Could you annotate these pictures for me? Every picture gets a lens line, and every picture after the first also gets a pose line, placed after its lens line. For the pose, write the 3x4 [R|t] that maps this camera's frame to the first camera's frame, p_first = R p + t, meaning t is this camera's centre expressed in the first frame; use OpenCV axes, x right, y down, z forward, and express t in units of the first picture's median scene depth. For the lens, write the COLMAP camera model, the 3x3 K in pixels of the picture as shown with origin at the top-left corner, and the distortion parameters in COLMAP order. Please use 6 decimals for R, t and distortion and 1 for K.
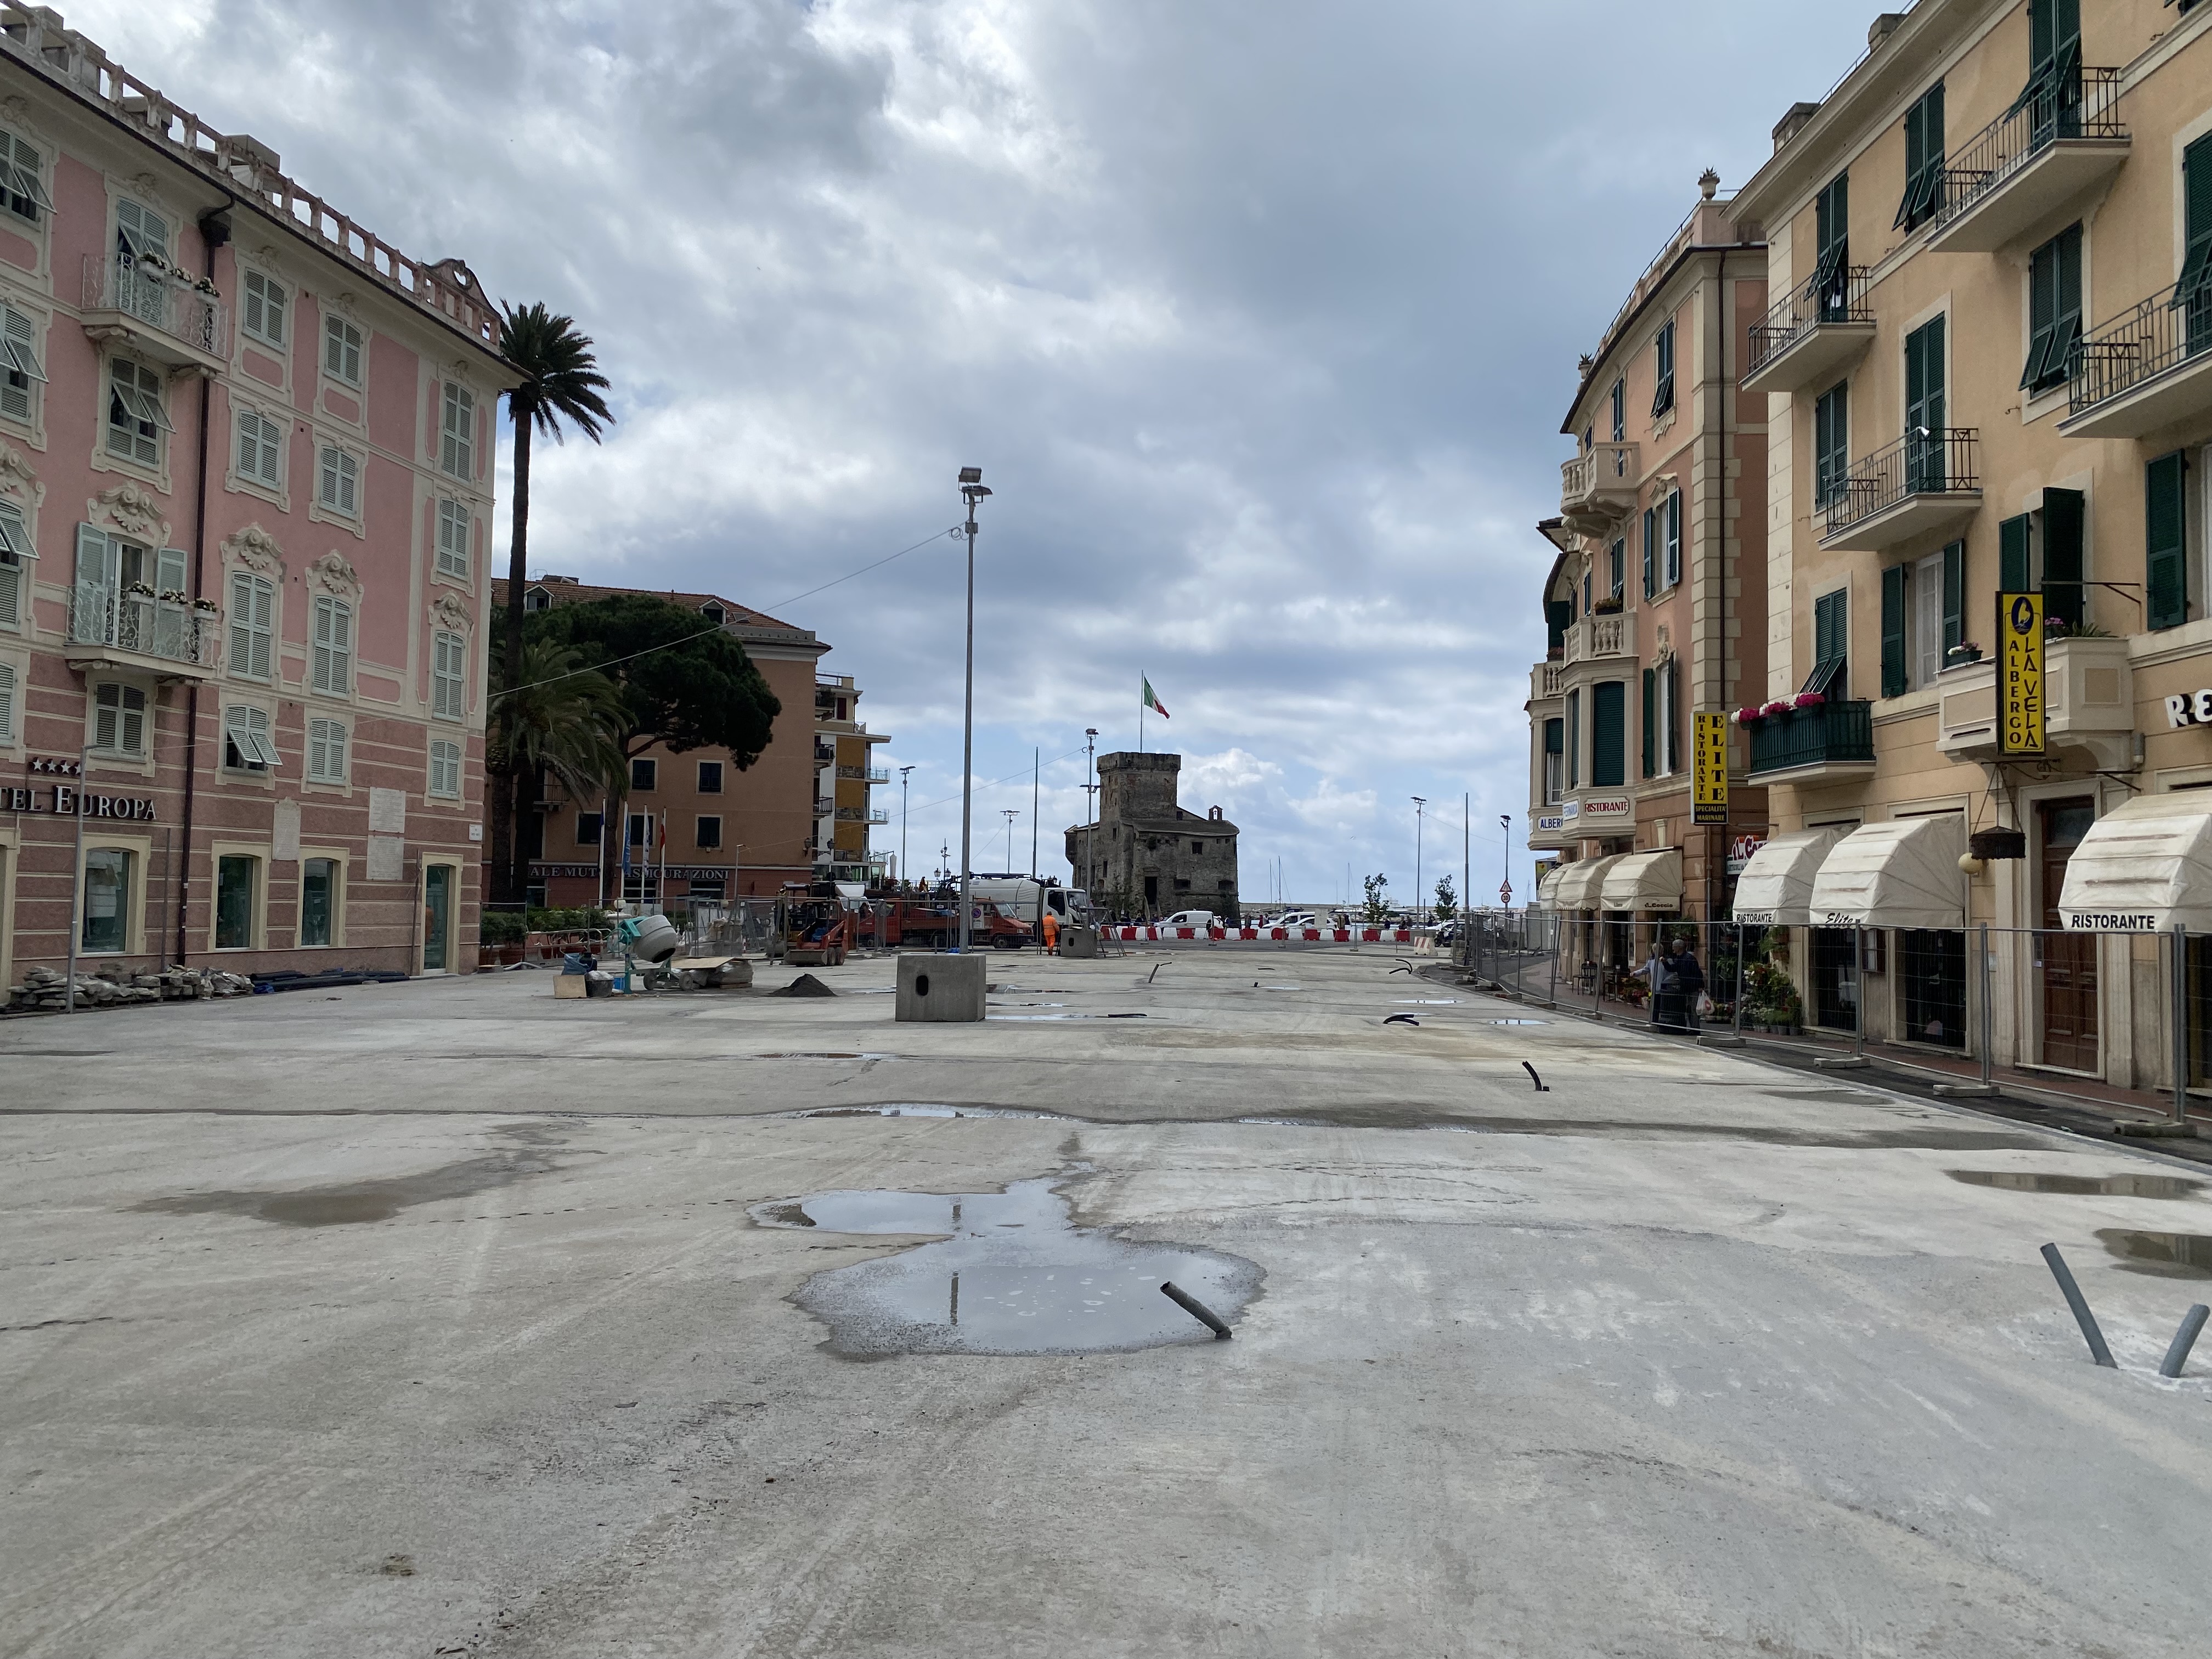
lens RADIAL K [[1679.9, 0, 1104.0], [0, 1679.9, 830.3], [0, 0, 1]] dist [-0.068703, -0.003532]
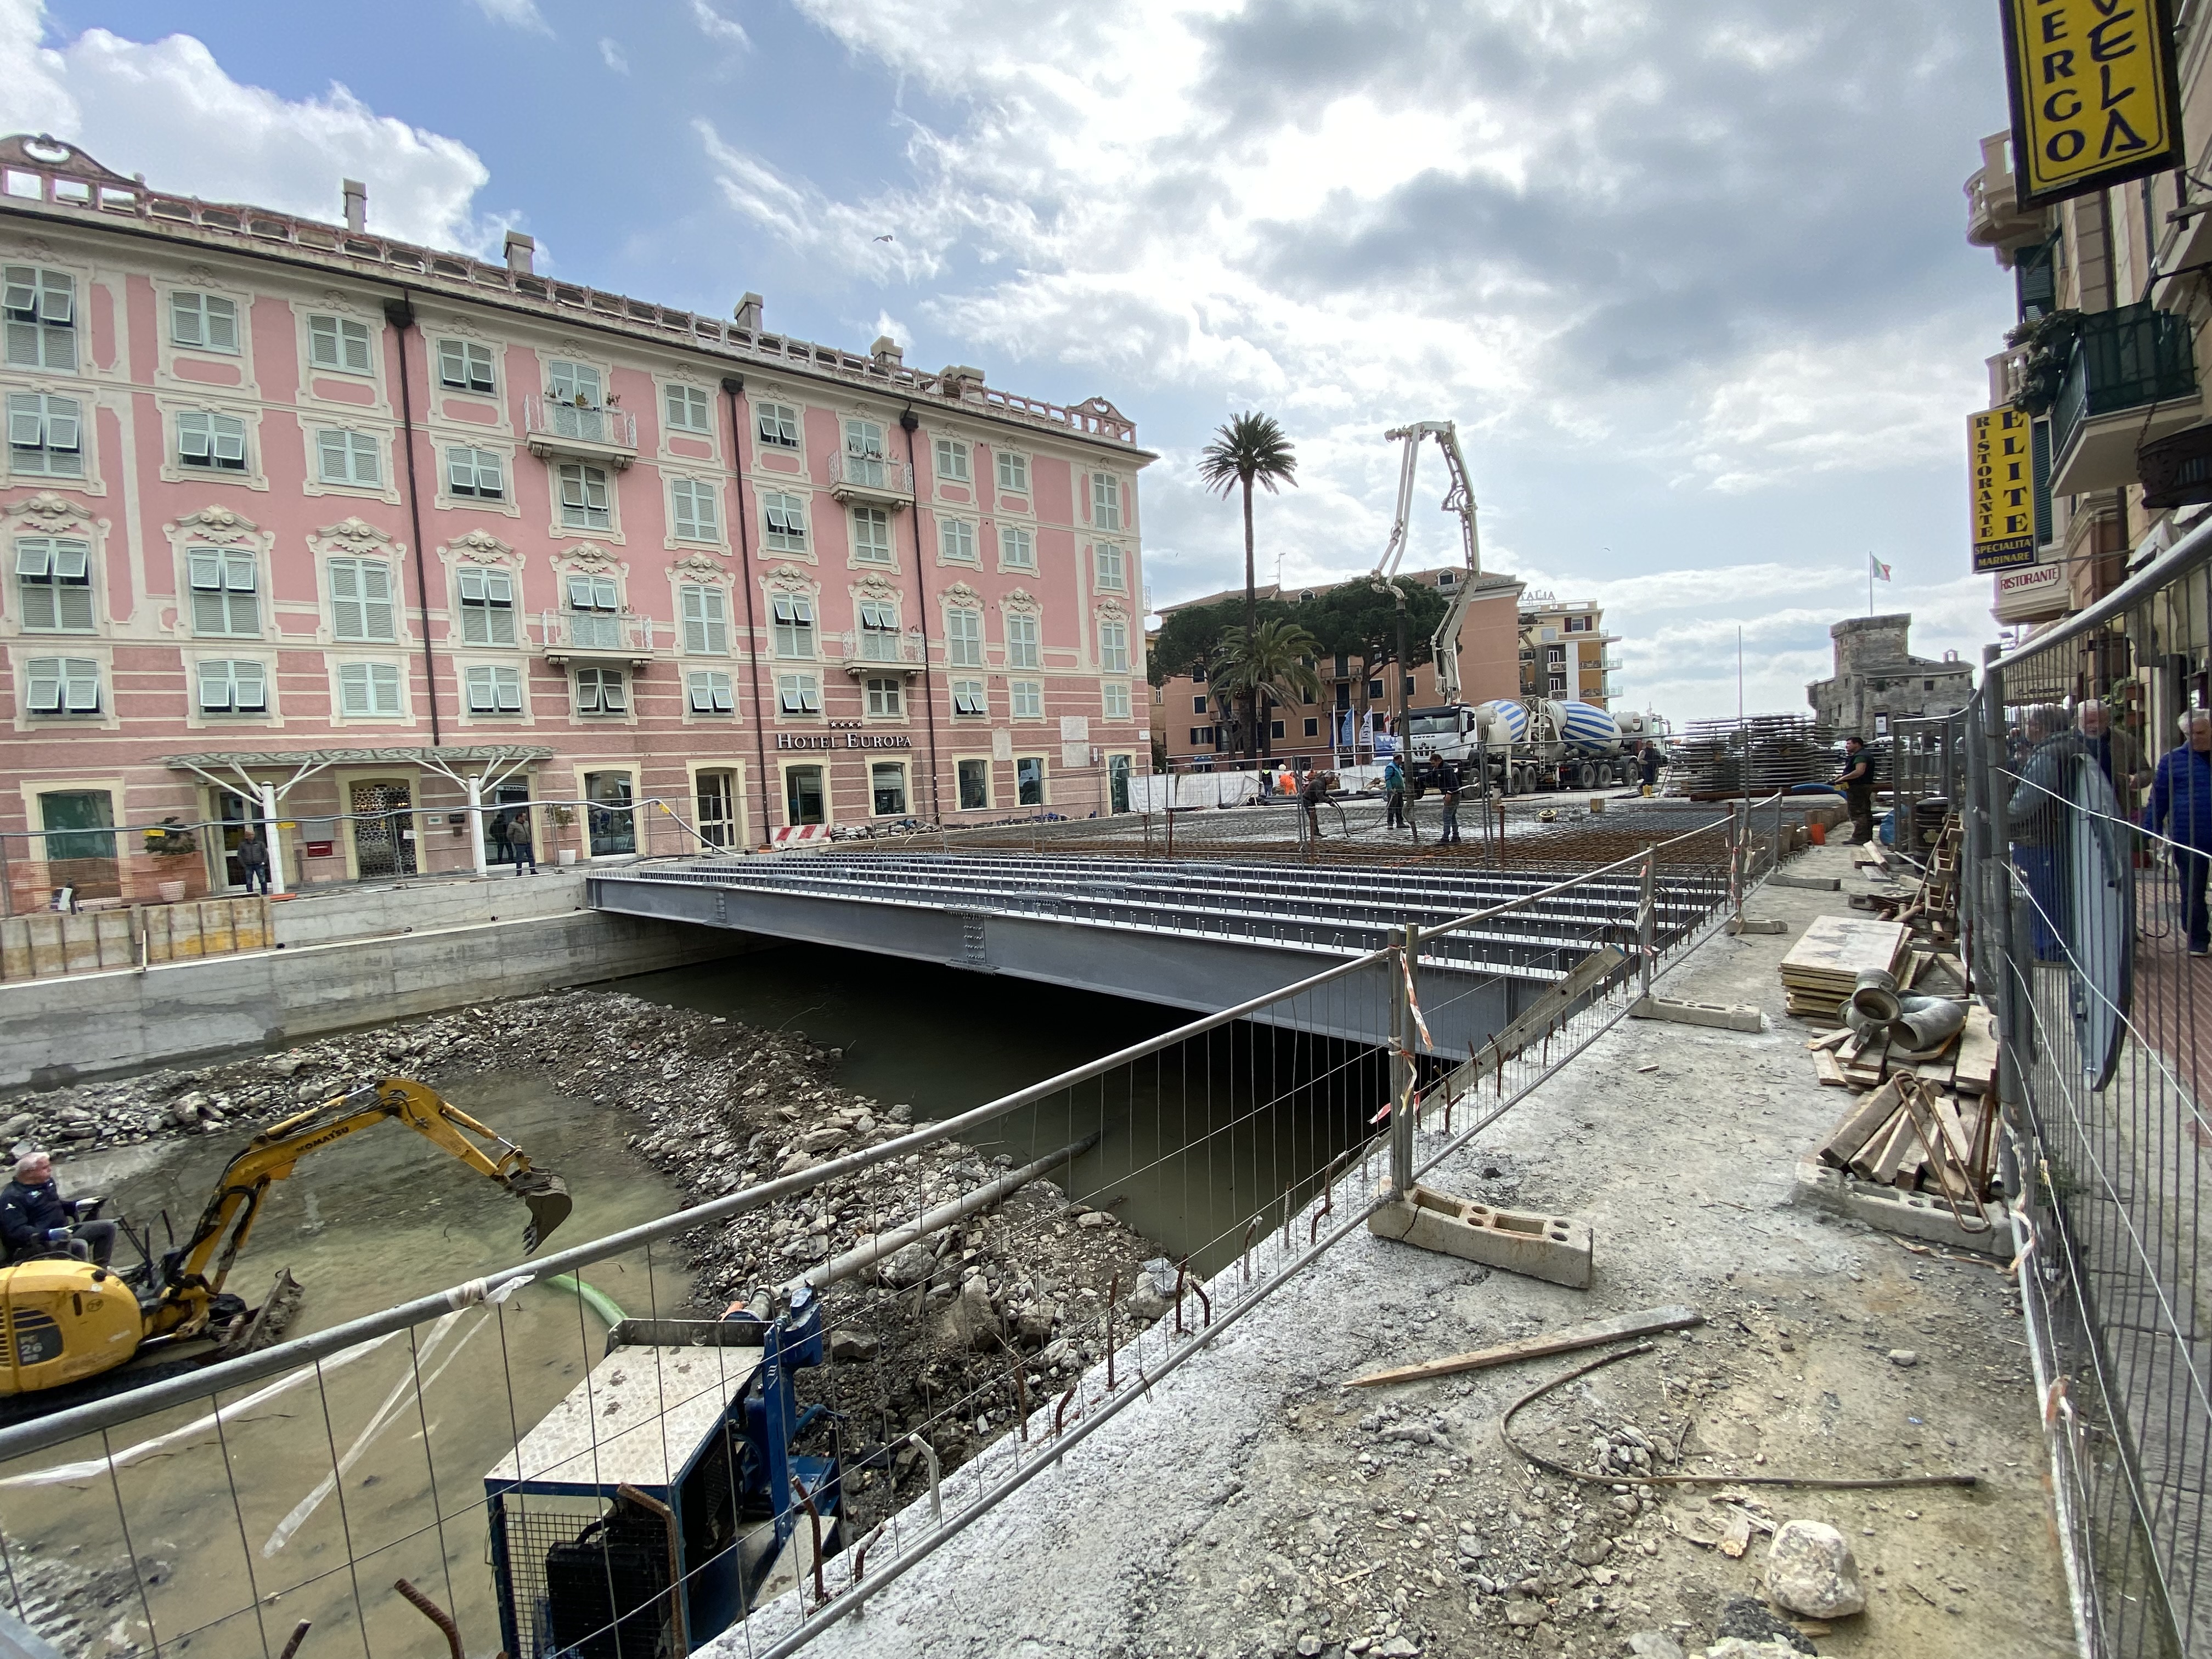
lens RADIAL K [[883.1, 0, 1106.5], [0, 883.1, 837.6], [0, 0, 1]] dist [0.011415, -0.000245]
pose [[0.719308, -0.013130, -0.694567, 0.274720], [0.097083, 0.991910, 0.081790, 0.032905], [0.687874, -0.126263, 0.714763, 0.344703]]
